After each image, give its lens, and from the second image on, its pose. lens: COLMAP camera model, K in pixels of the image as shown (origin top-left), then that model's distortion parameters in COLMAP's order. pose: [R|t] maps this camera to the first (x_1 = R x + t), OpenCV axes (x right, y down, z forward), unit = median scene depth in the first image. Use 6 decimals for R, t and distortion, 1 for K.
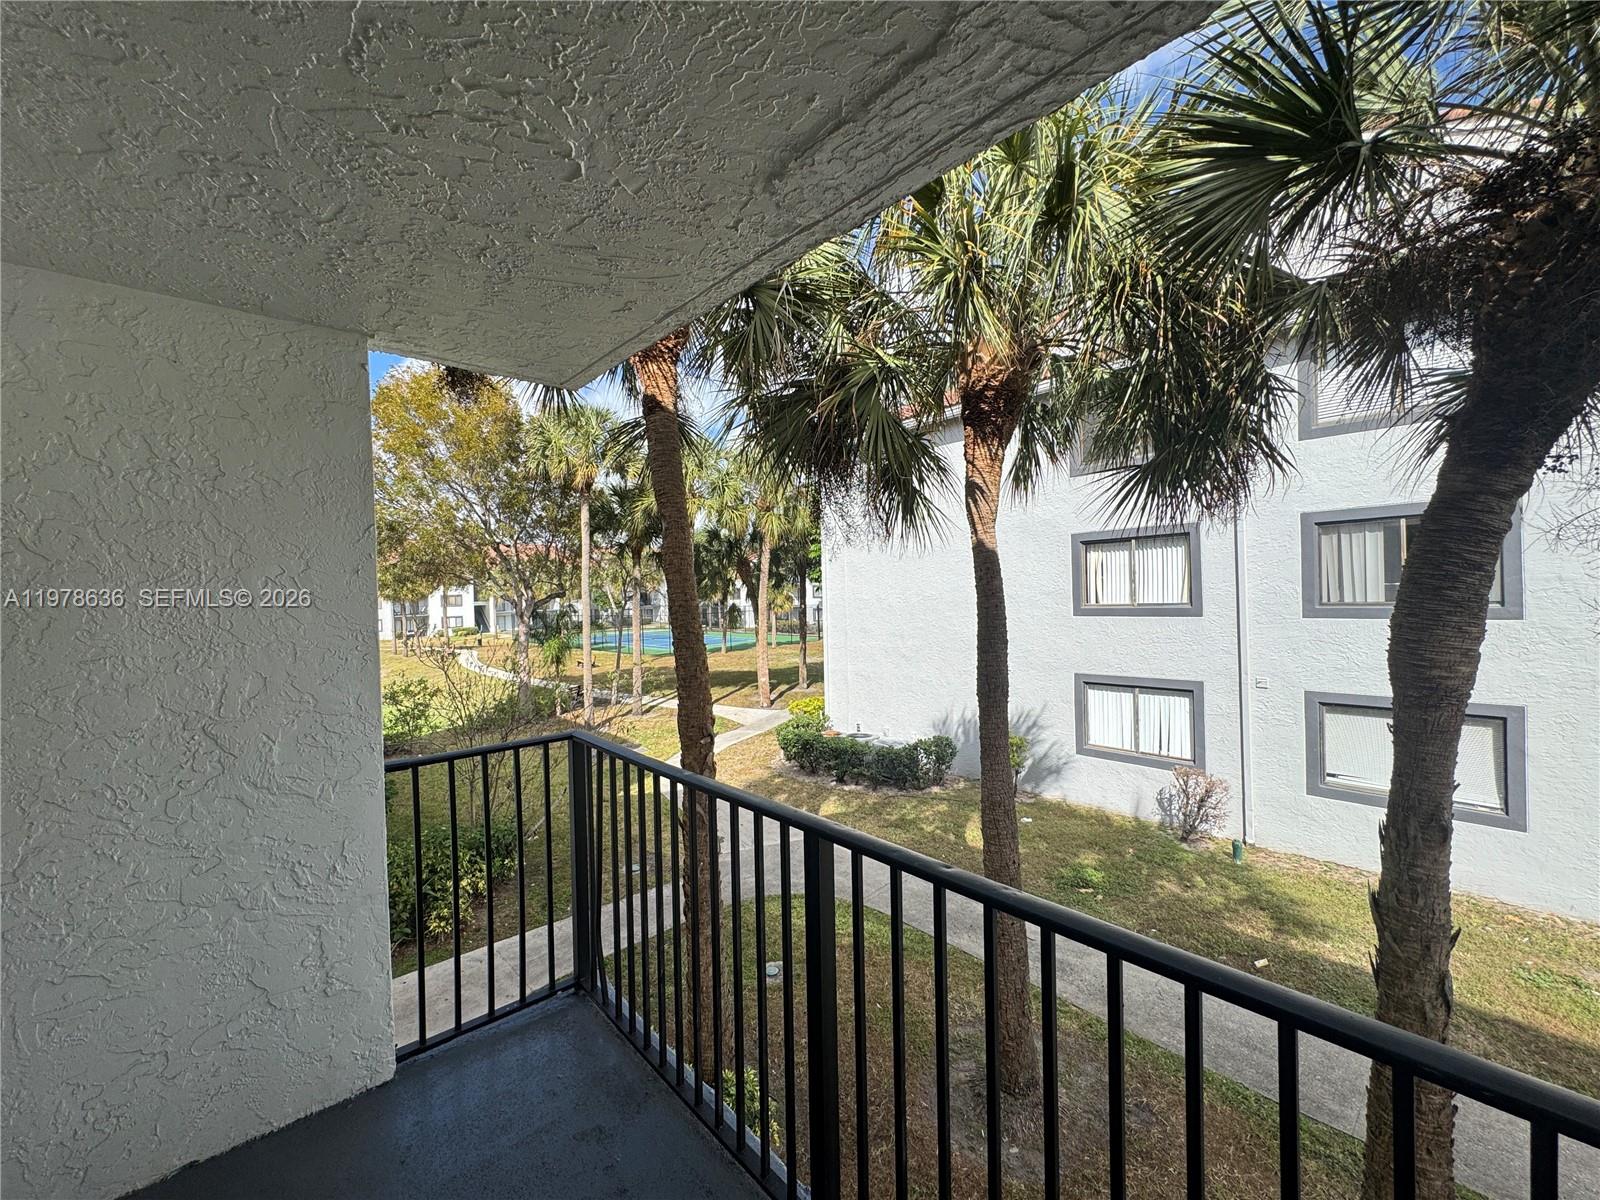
lens RADIAL K [[639.8, 0, 799.8], [0, 639.8, 595.7], [0, 0, 1]] dist [-0.003396, 0.000707]
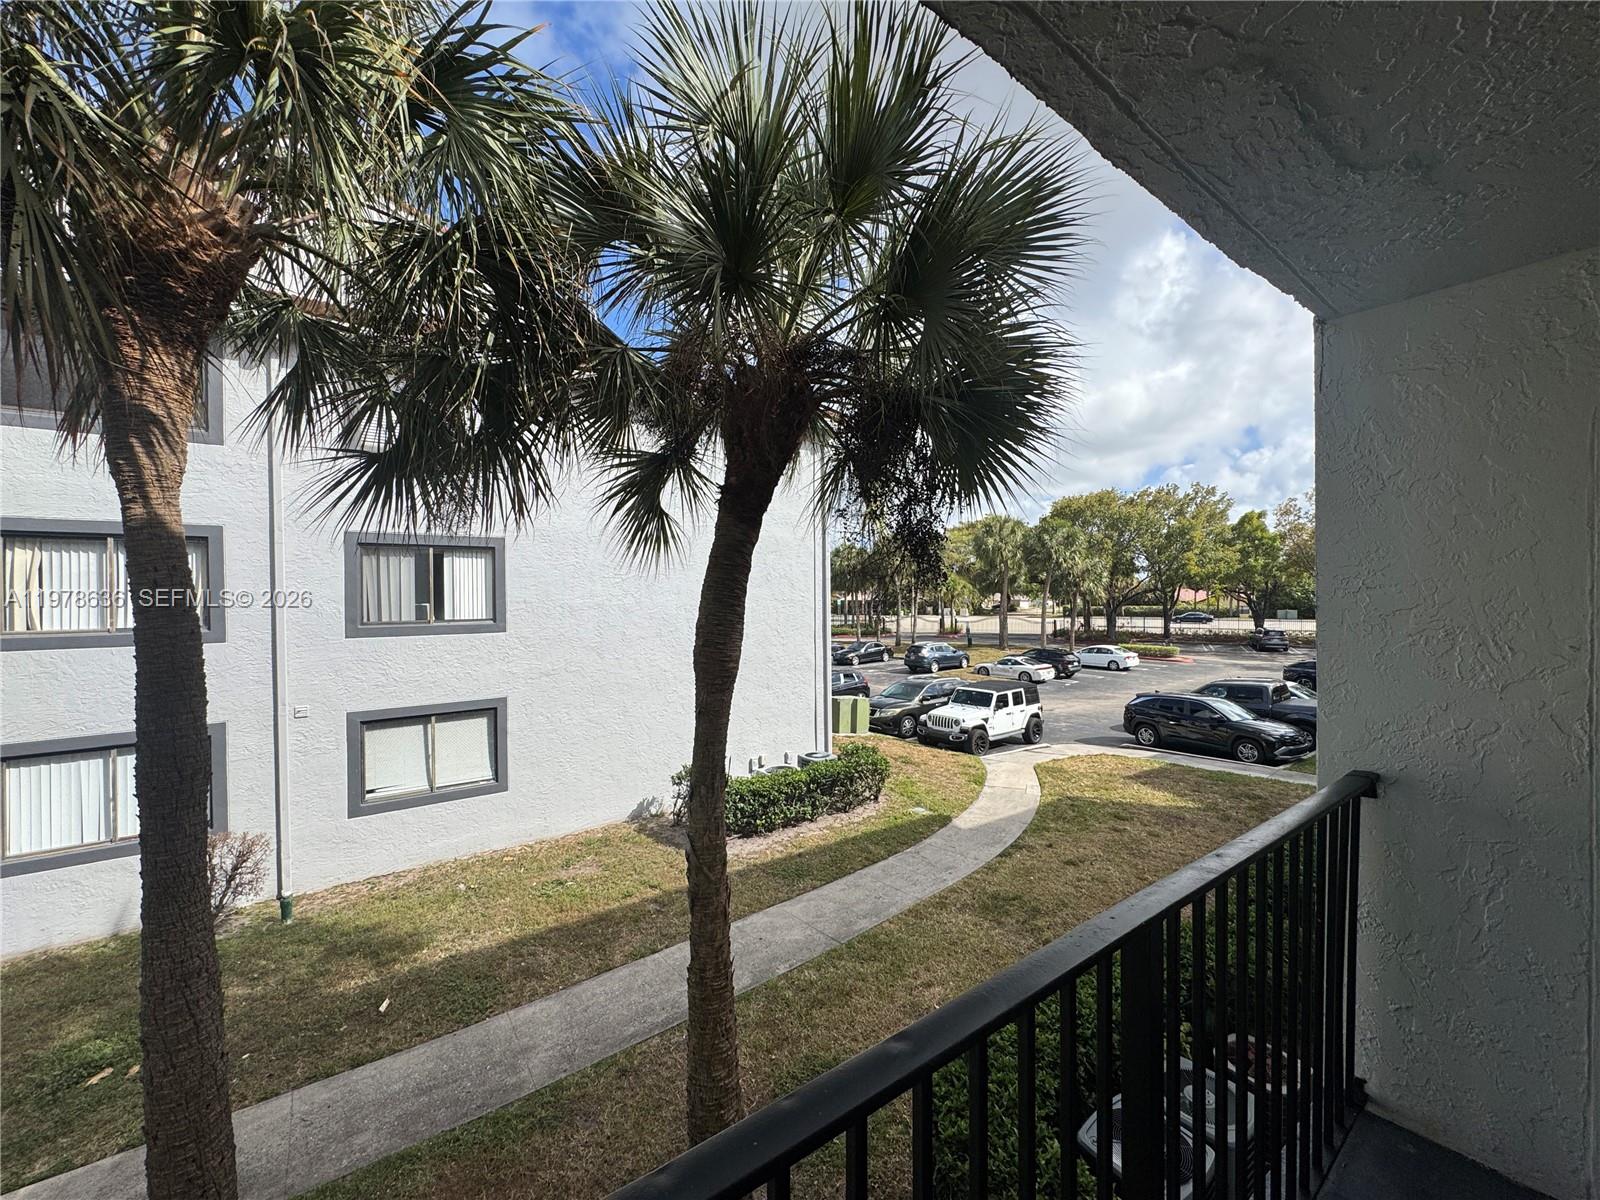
lens RADIAL K [[639.8, 0, 799.3], [0, 639.8, 596.5], [0, 0, 1]] dist [-0.003396, 0.000707]
pose [[0.093968, 0.024204, 0.995281, -0.108283], [0.008883, 0.999644, -0.025149, 0.001352], [-0.995536, 0.011204, 0.093720, 0.190432]]
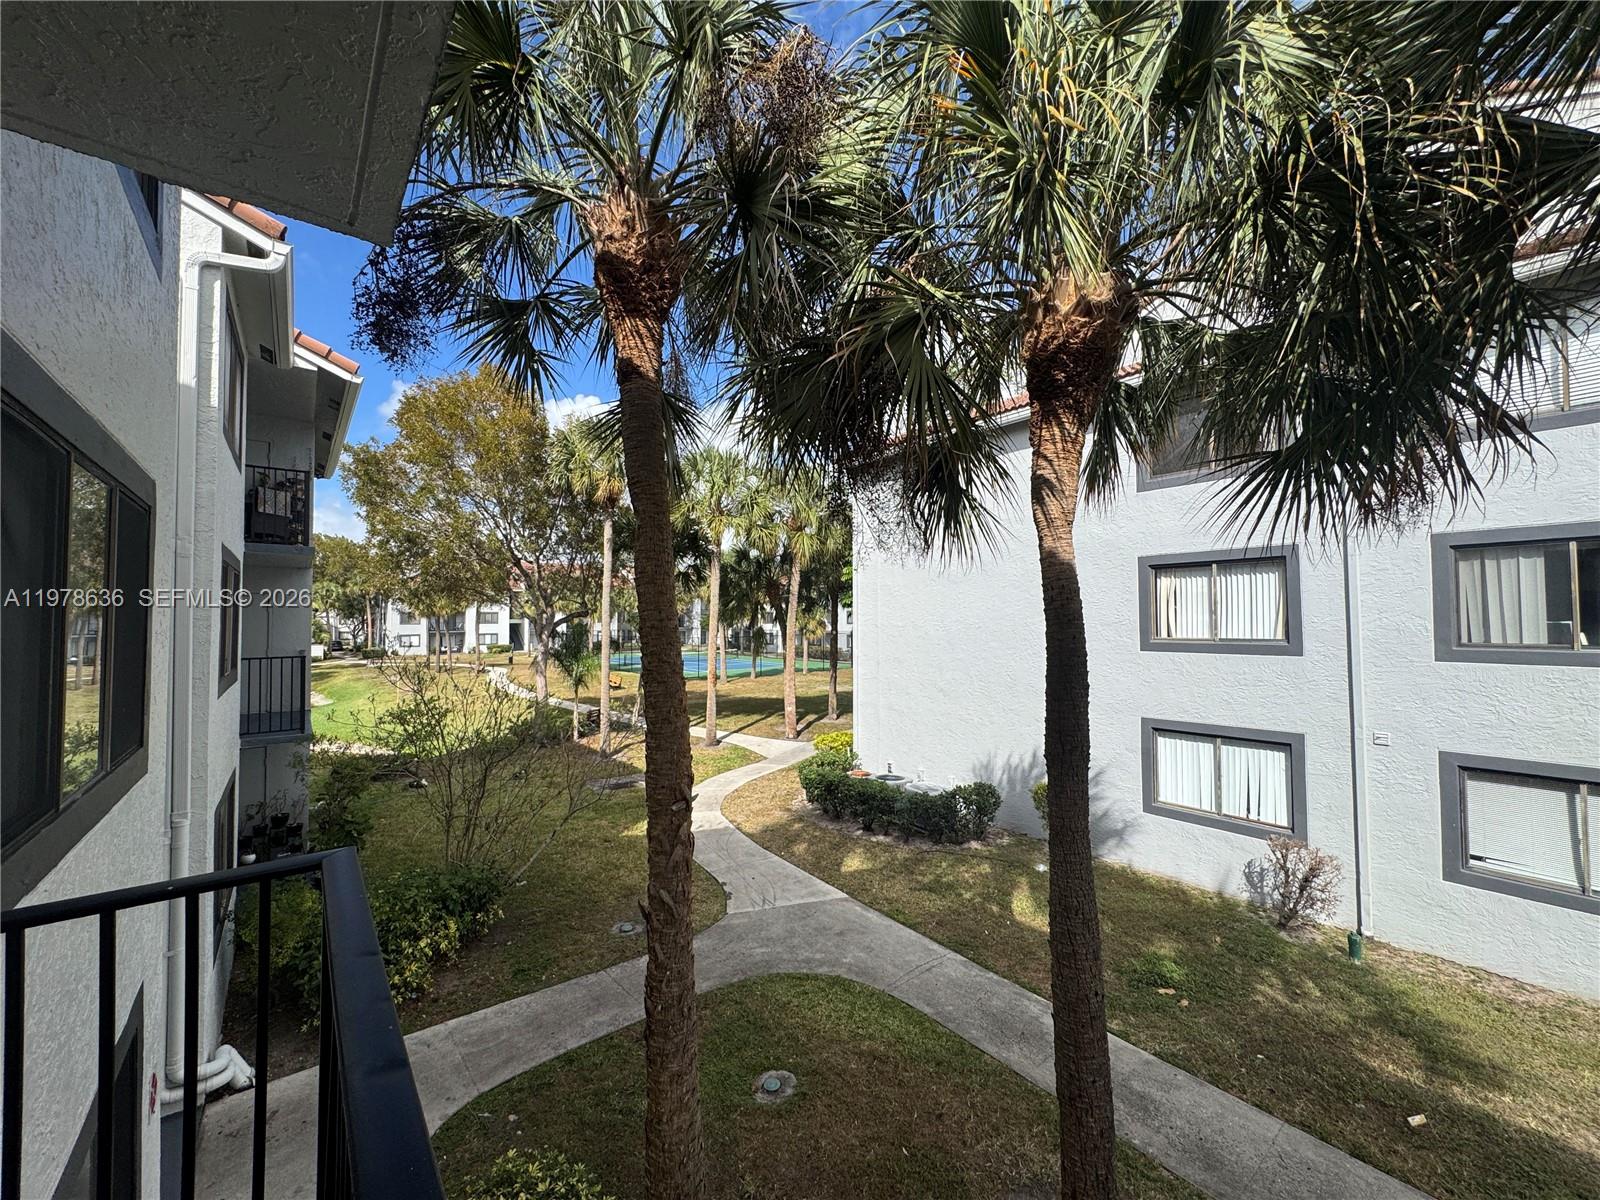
lens RADIAL K [[639.8, 0, 798.9], [0, 639.8, 596.7], [0, 0, 1]] dist [-0.003396, 0.000707]
pose [[0.998116, 0.022086, -0.057245, 0.015153], [-0.024245, 0.999010, -0.037302, 0.001979], [0.056364, 0.038620, 0.997663, 0.117973]]
